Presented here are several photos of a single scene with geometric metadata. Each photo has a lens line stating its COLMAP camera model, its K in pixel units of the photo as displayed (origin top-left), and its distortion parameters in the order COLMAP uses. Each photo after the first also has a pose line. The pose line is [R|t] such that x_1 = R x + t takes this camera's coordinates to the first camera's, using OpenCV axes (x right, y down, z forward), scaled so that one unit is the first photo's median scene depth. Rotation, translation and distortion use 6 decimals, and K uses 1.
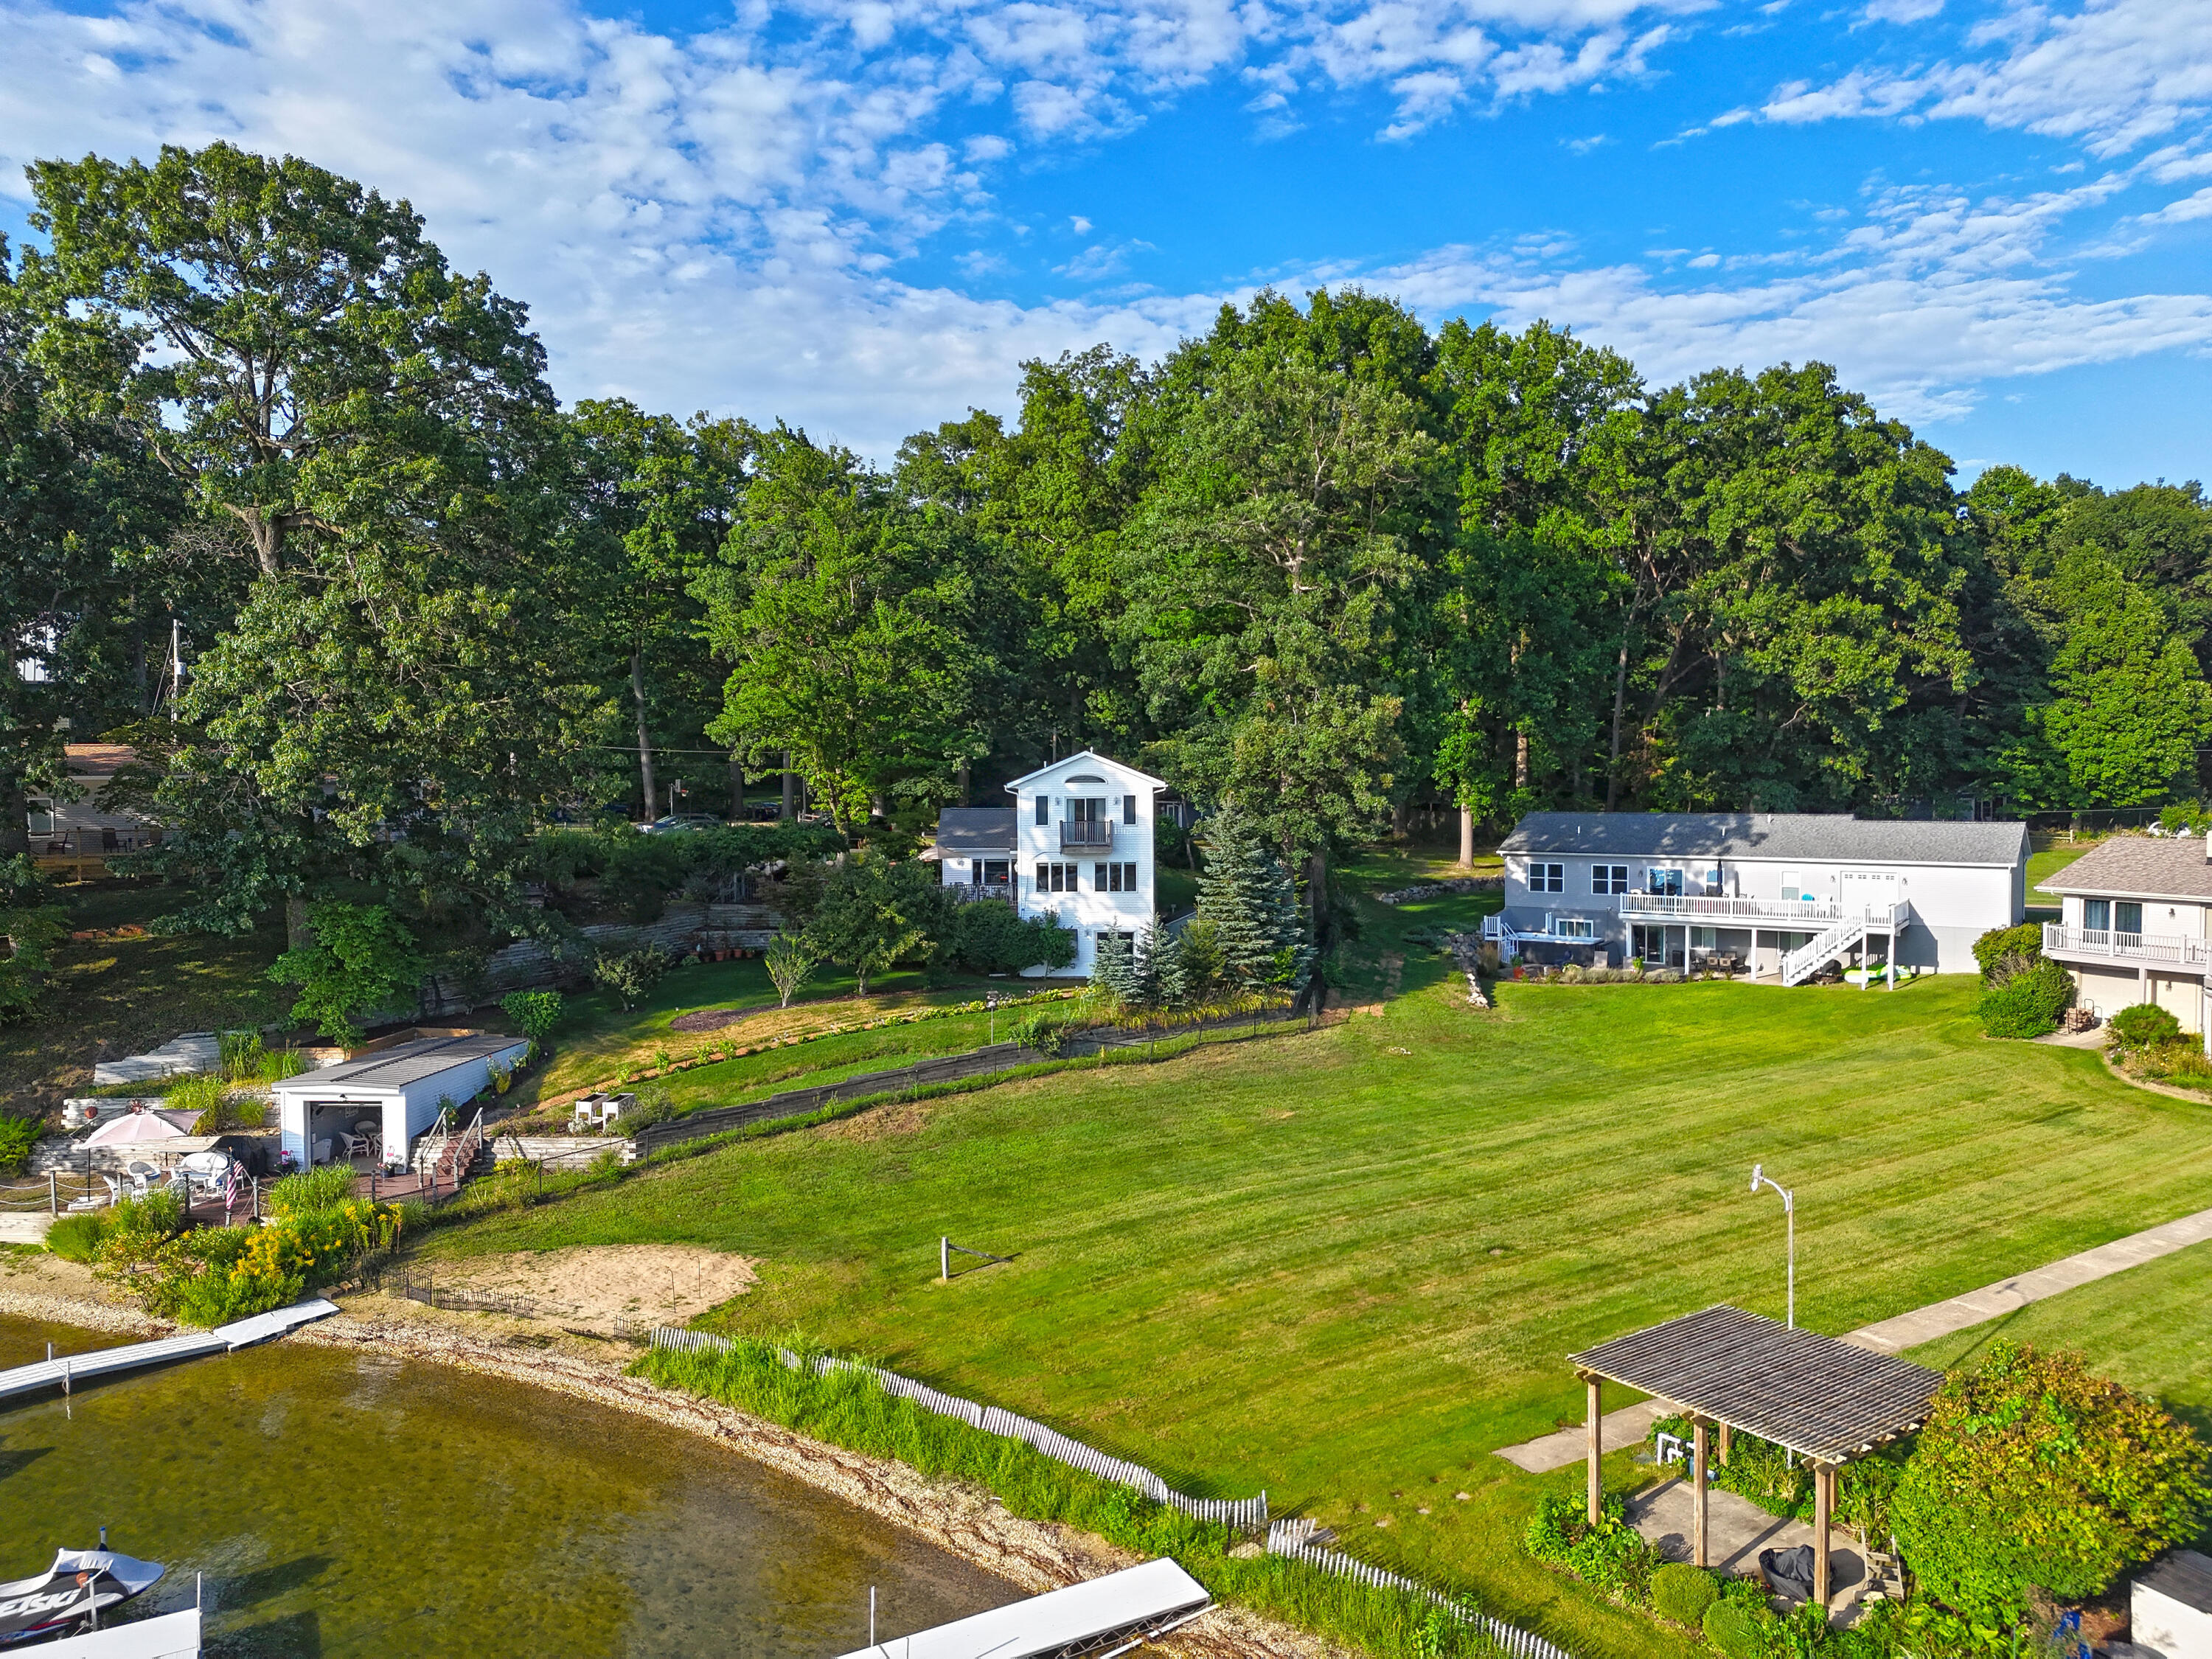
lens RADIAL K [[1551.6, 0, 1113.1], [0, 1551.6, 835.2], [0, 0, 1]] dist [0.067402, -0.059775]
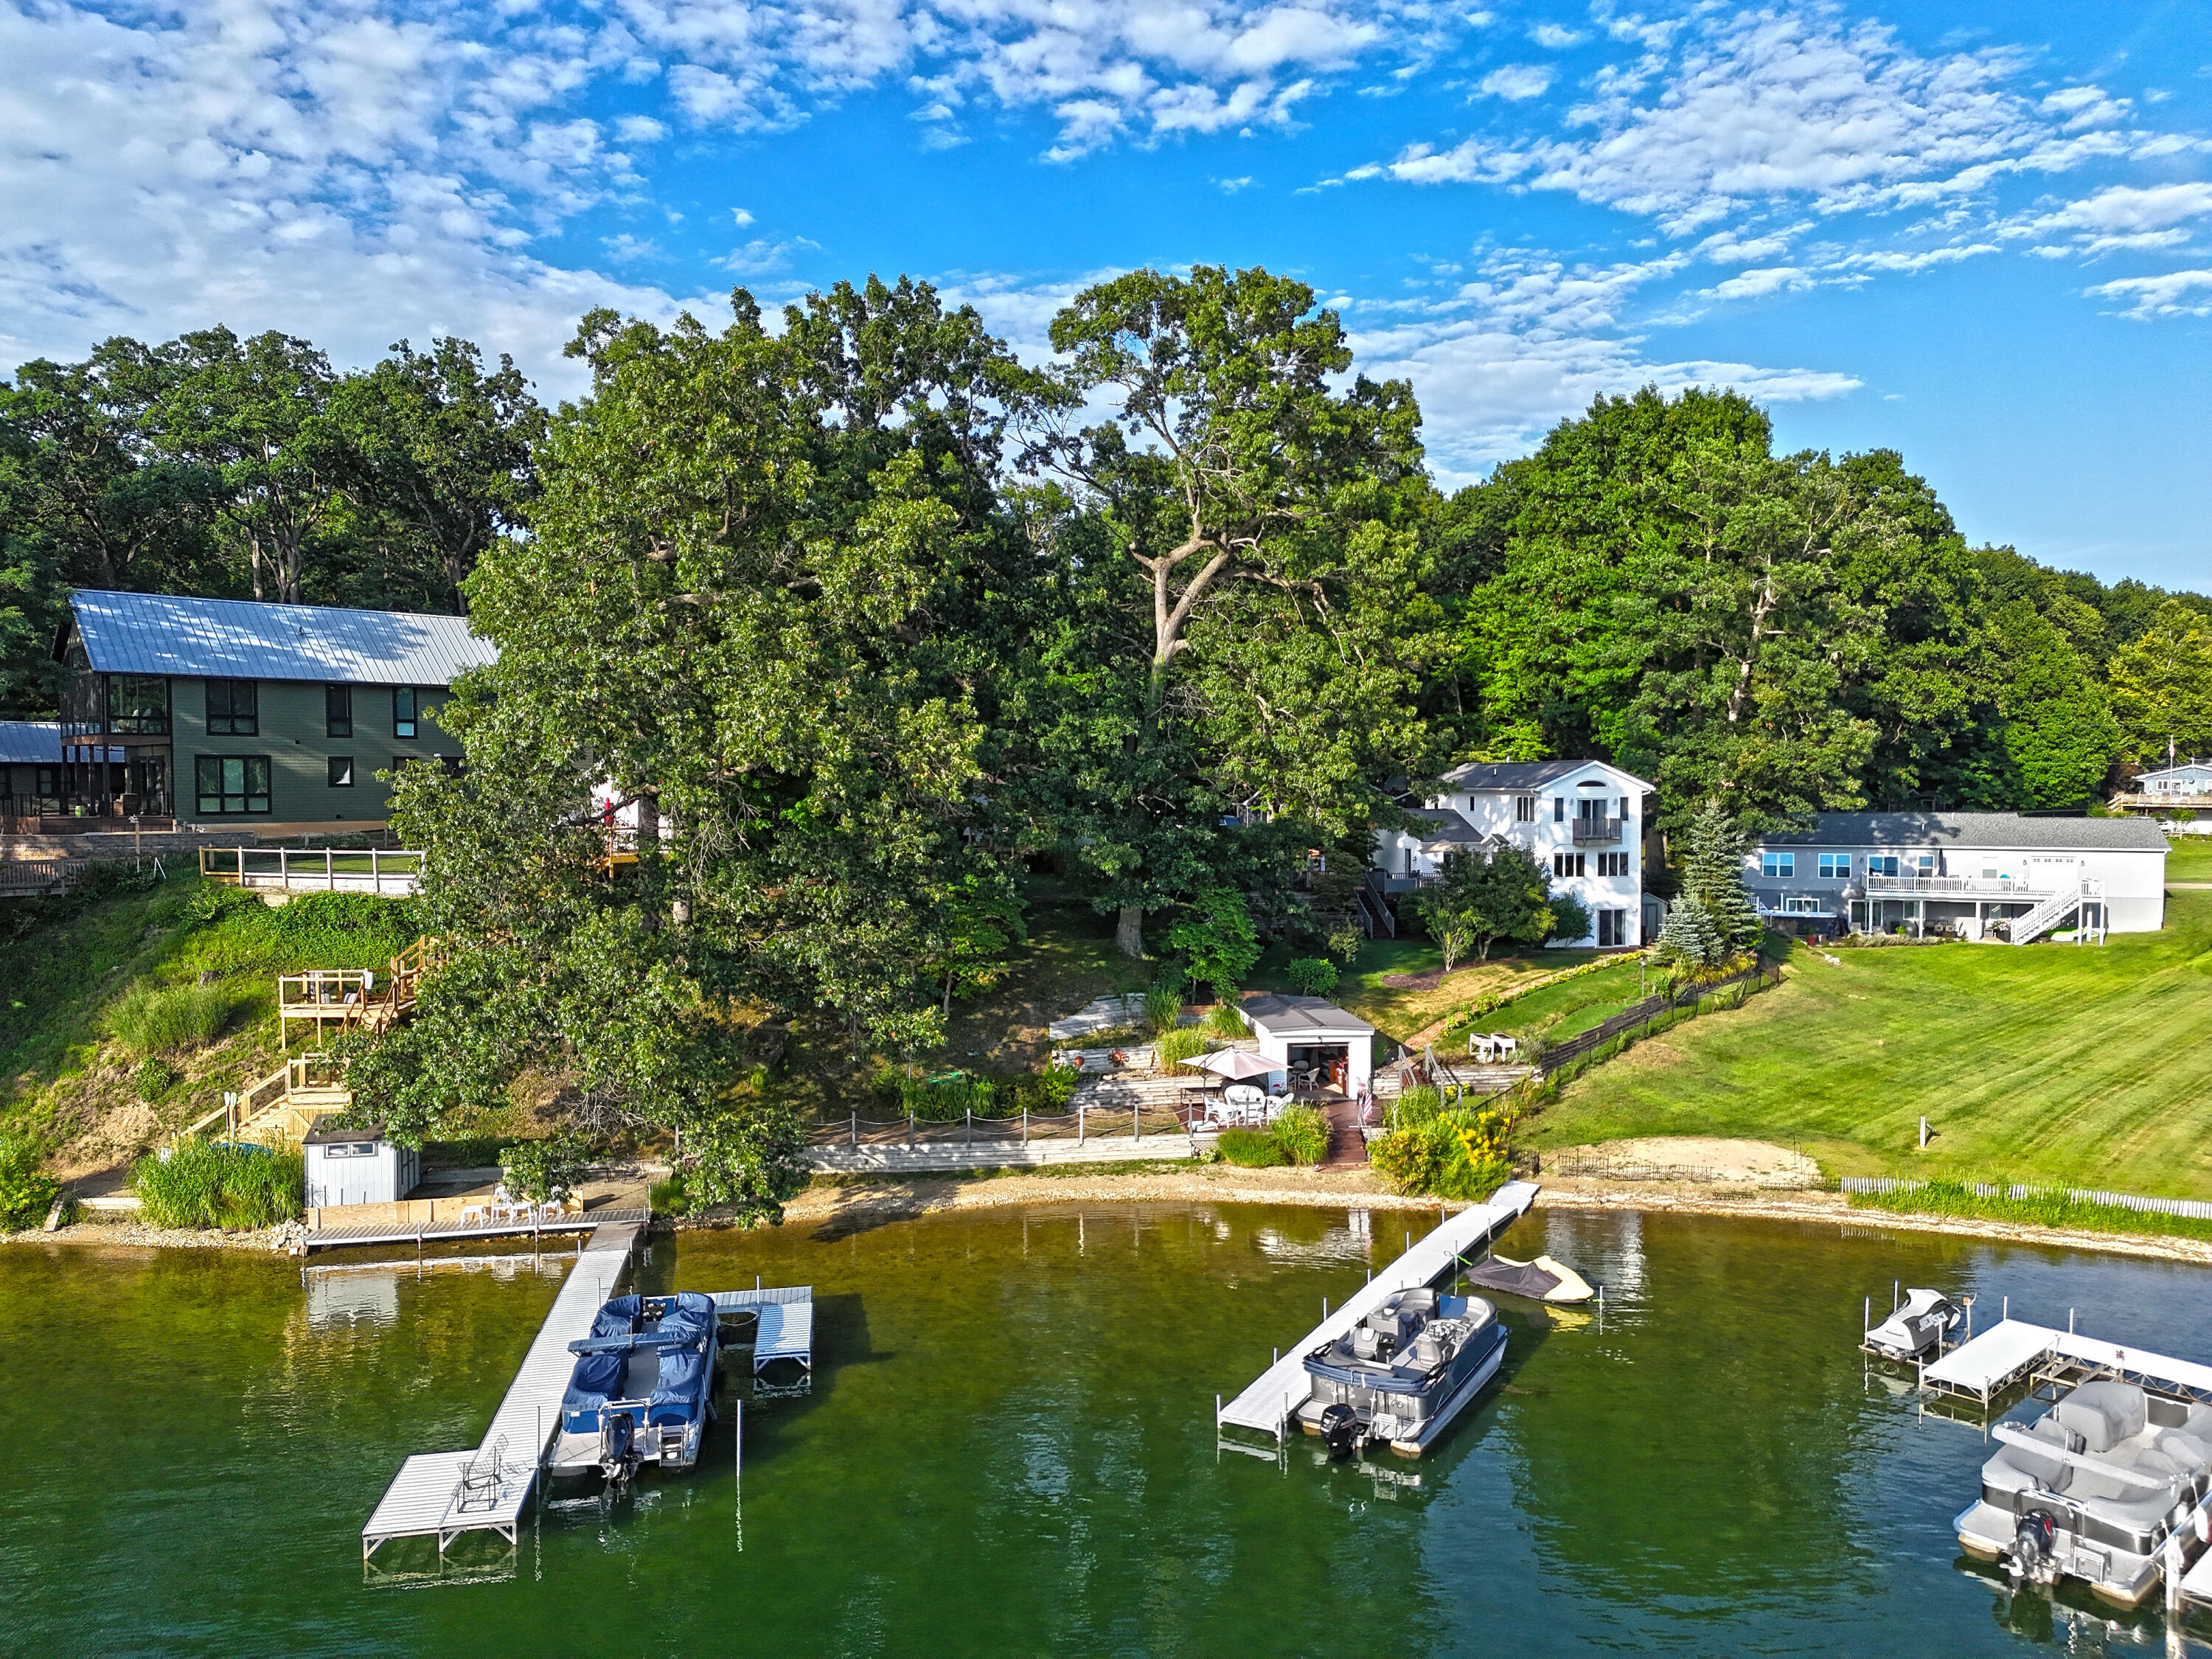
lens RADIAL K [[1551.6, 0, 1113.1], [0, 1551.6, 835.2], [0, 0, 1]] dist [0.067402, -0.059775]
pose [[0.974779, -0.005860, 0.223096, -0.642423], [0.006852, 0.999970, -0.003673, 0.006037], [-0.223068, 0.005109, 0.974789, -0.111562]]
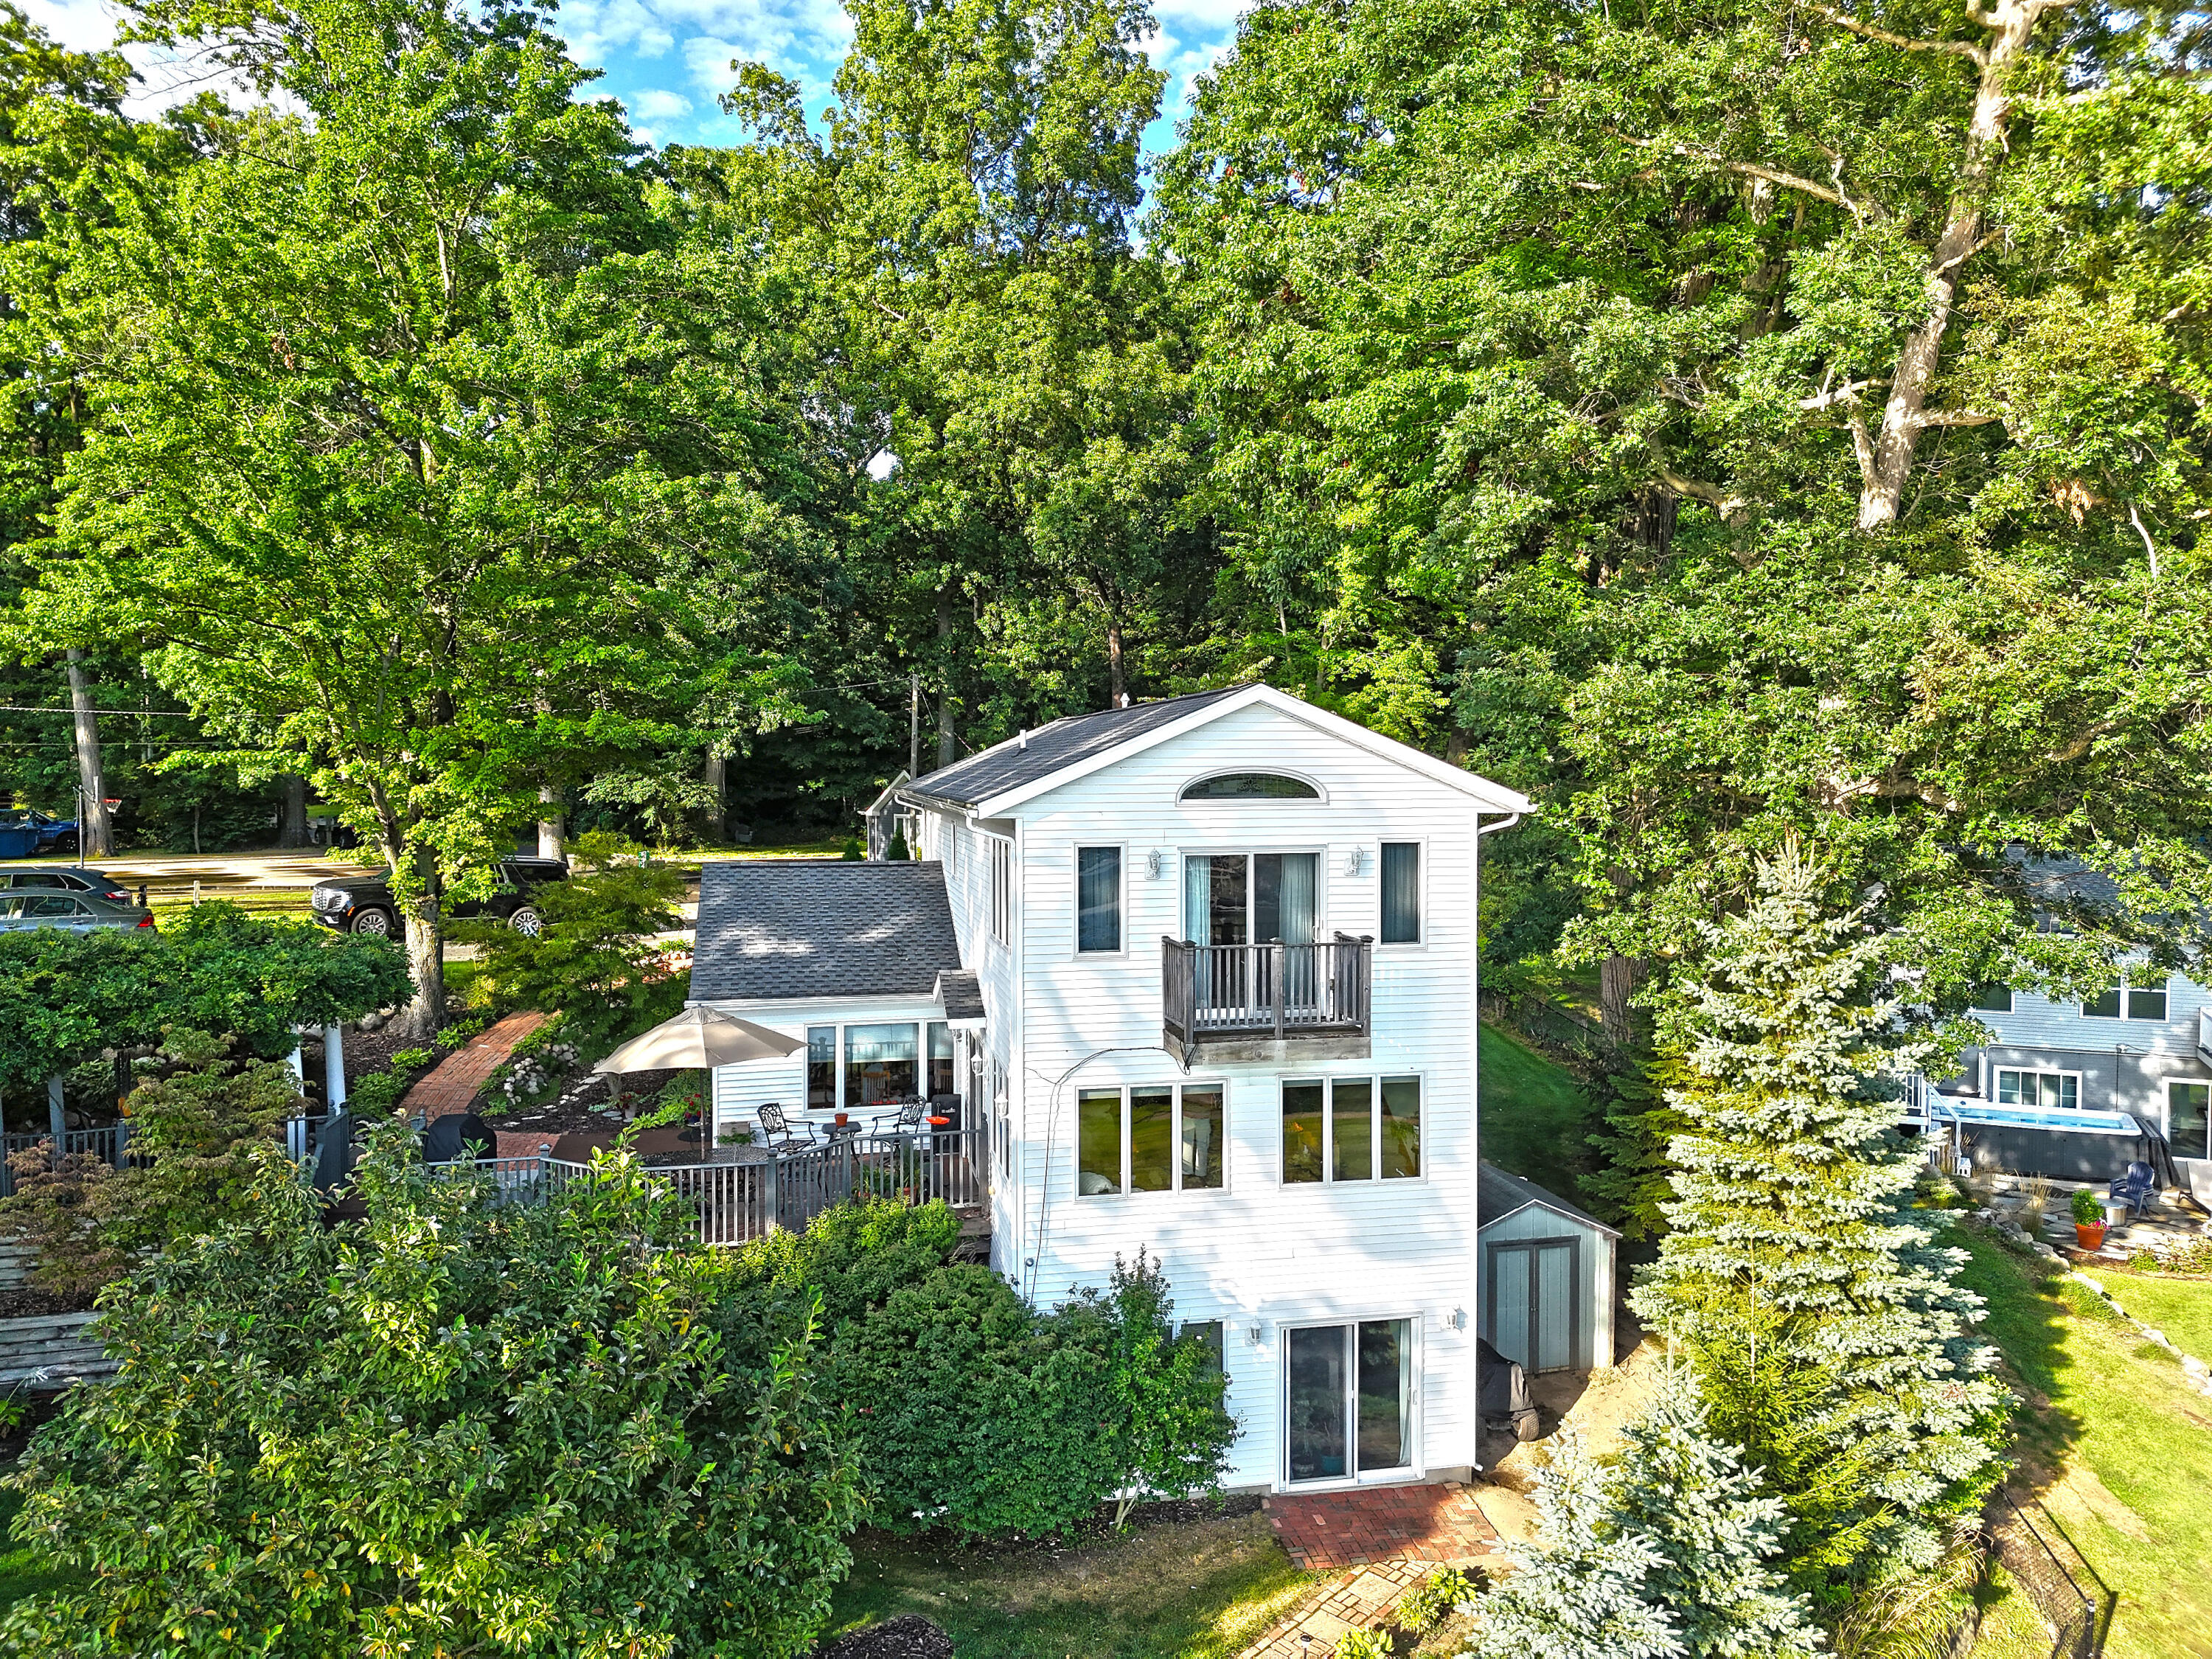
lens RADIAL K [[1557.6, 0, 1114.0], [0, 1557.6, 835.6], [0, 0, 1]] dist [0.041402, -0.023931]
pose [[0.985540, -0.004822, 0.169374, -0.087628], [0.003999, 0.999978, 0.005199, -0.027940], [-0.169395, -0.004447, 0.985538, 0.706829]]
